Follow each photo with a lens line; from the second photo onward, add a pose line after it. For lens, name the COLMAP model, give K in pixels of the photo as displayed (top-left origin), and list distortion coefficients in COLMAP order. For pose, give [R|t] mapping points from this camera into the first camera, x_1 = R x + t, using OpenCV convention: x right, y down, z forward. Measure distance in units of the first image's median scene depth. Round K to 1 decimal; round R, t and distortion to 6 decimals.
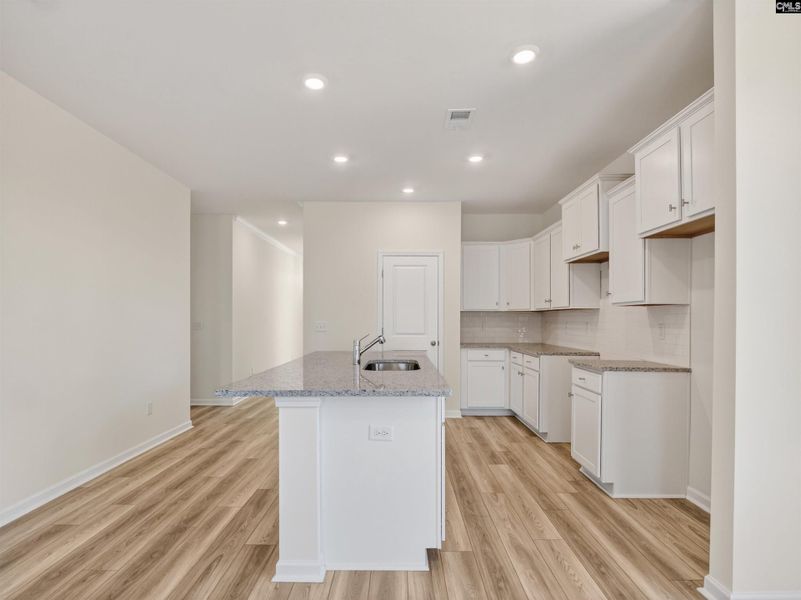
lens RADIAL K [[410.1, 0, 394.3], [0, 410.1, 318.6], [0, 0, 1]] dist [-0.004041, -0.001772]
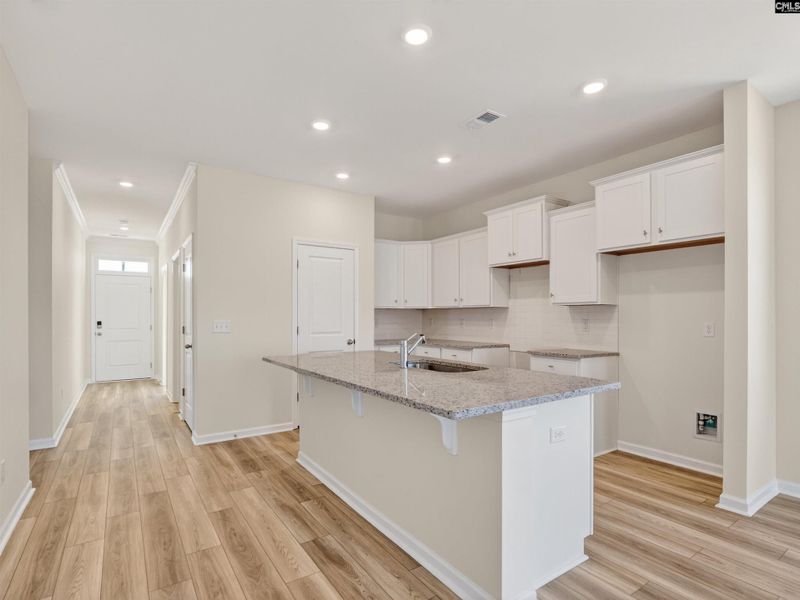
lens RADIAL K [[409.6, 0, 393.9], [0, 409.6, 316.8], [0, 0, 1]] dist [-0.004041, -0.001772]
pose [[0.825872, -0.002035, 0.563855, -0.546718], [0.000892, 0.999997, 0.002303, 0.000214], [-0.563858, -0.001399, 0.825871, 0.256645]]
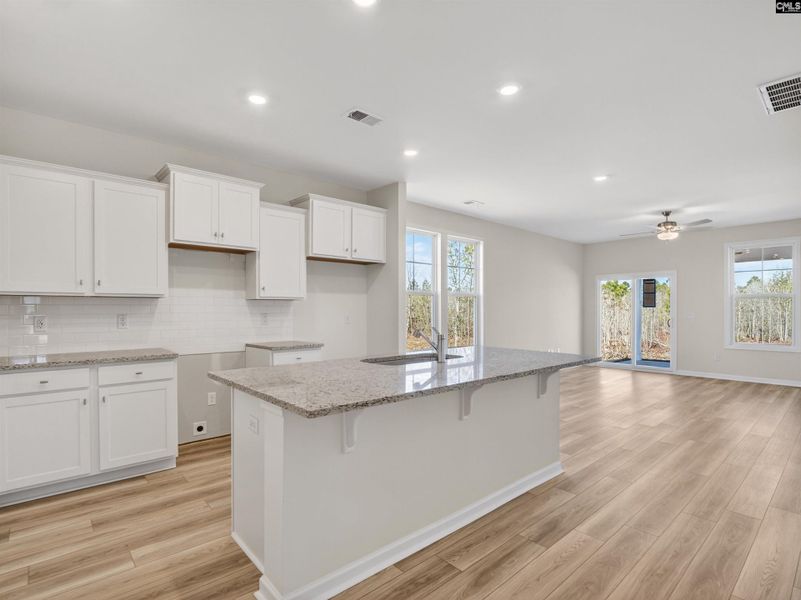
lens RADIAL K [[410.1, 0, 397.7], [0, 410.1, 310.1], [0, 0, 1]] dist [-0.004041, -0.001772]
pose [[-0.671899, -0.001857, 0.740641, -0.612686], [-0.000971, 0.999998, 0.001627, -0.000922], [-0.740642, 0.000374, -0.671899, 1.494920]]
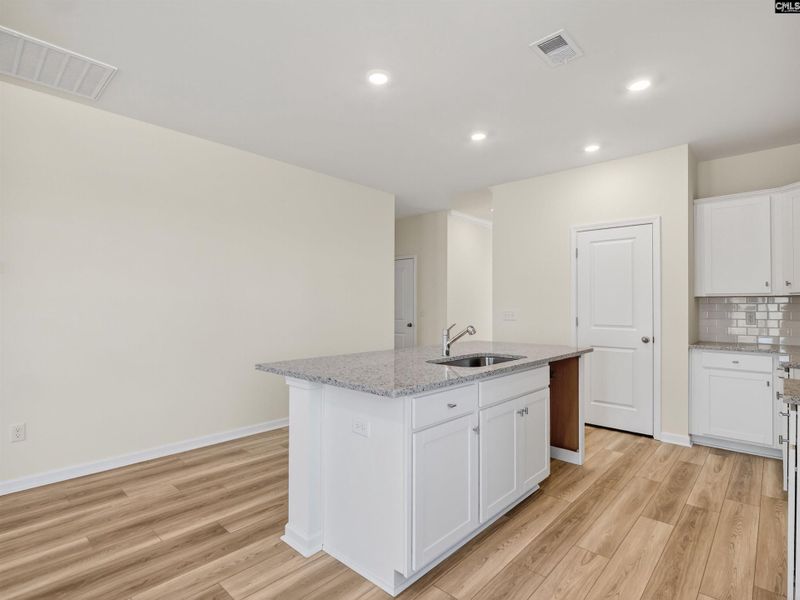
lens RADIAL K [[409.6, 0, 402.0], [0, 409.6, 300.6], [0, 0, 1]] dist [-0.004041, -0.001772]
pose [[0.746190, -0.006564, -0.665701, 0.408884], [-0.002751, 0.999912, -0.012943, -0.000927], [0.665727, 0.011490, 0.746107, 0.215225]]
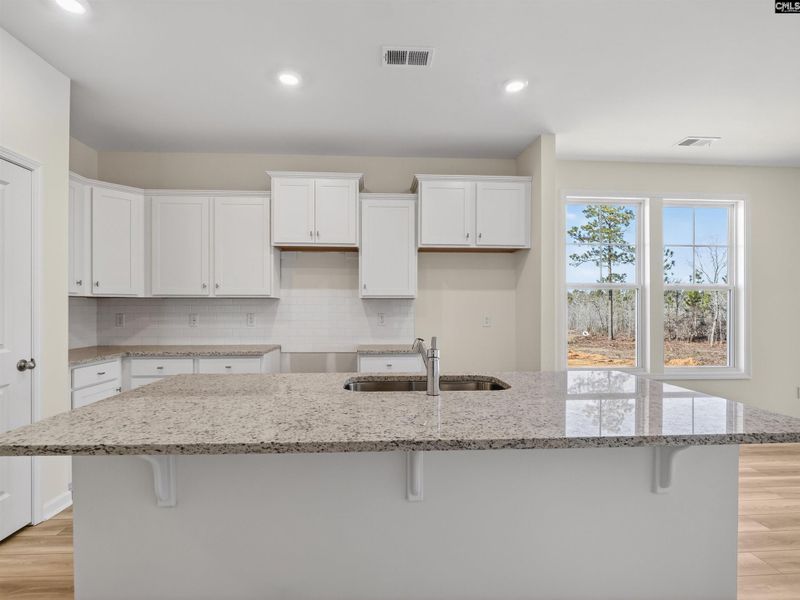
lens RADIAL K [[409.6, 0, 396.2], [0, 409.6, 307.8], [0, 0, 1]] dist [-0.004041, -0.001772]
pose [[-0.065561, 0.000964, 0.997848, -0.573512], [-0.002481, 0.999996, -0.001129, -0.003170], [-0.997845, -0.002550, -0.065558, 0.977687]]
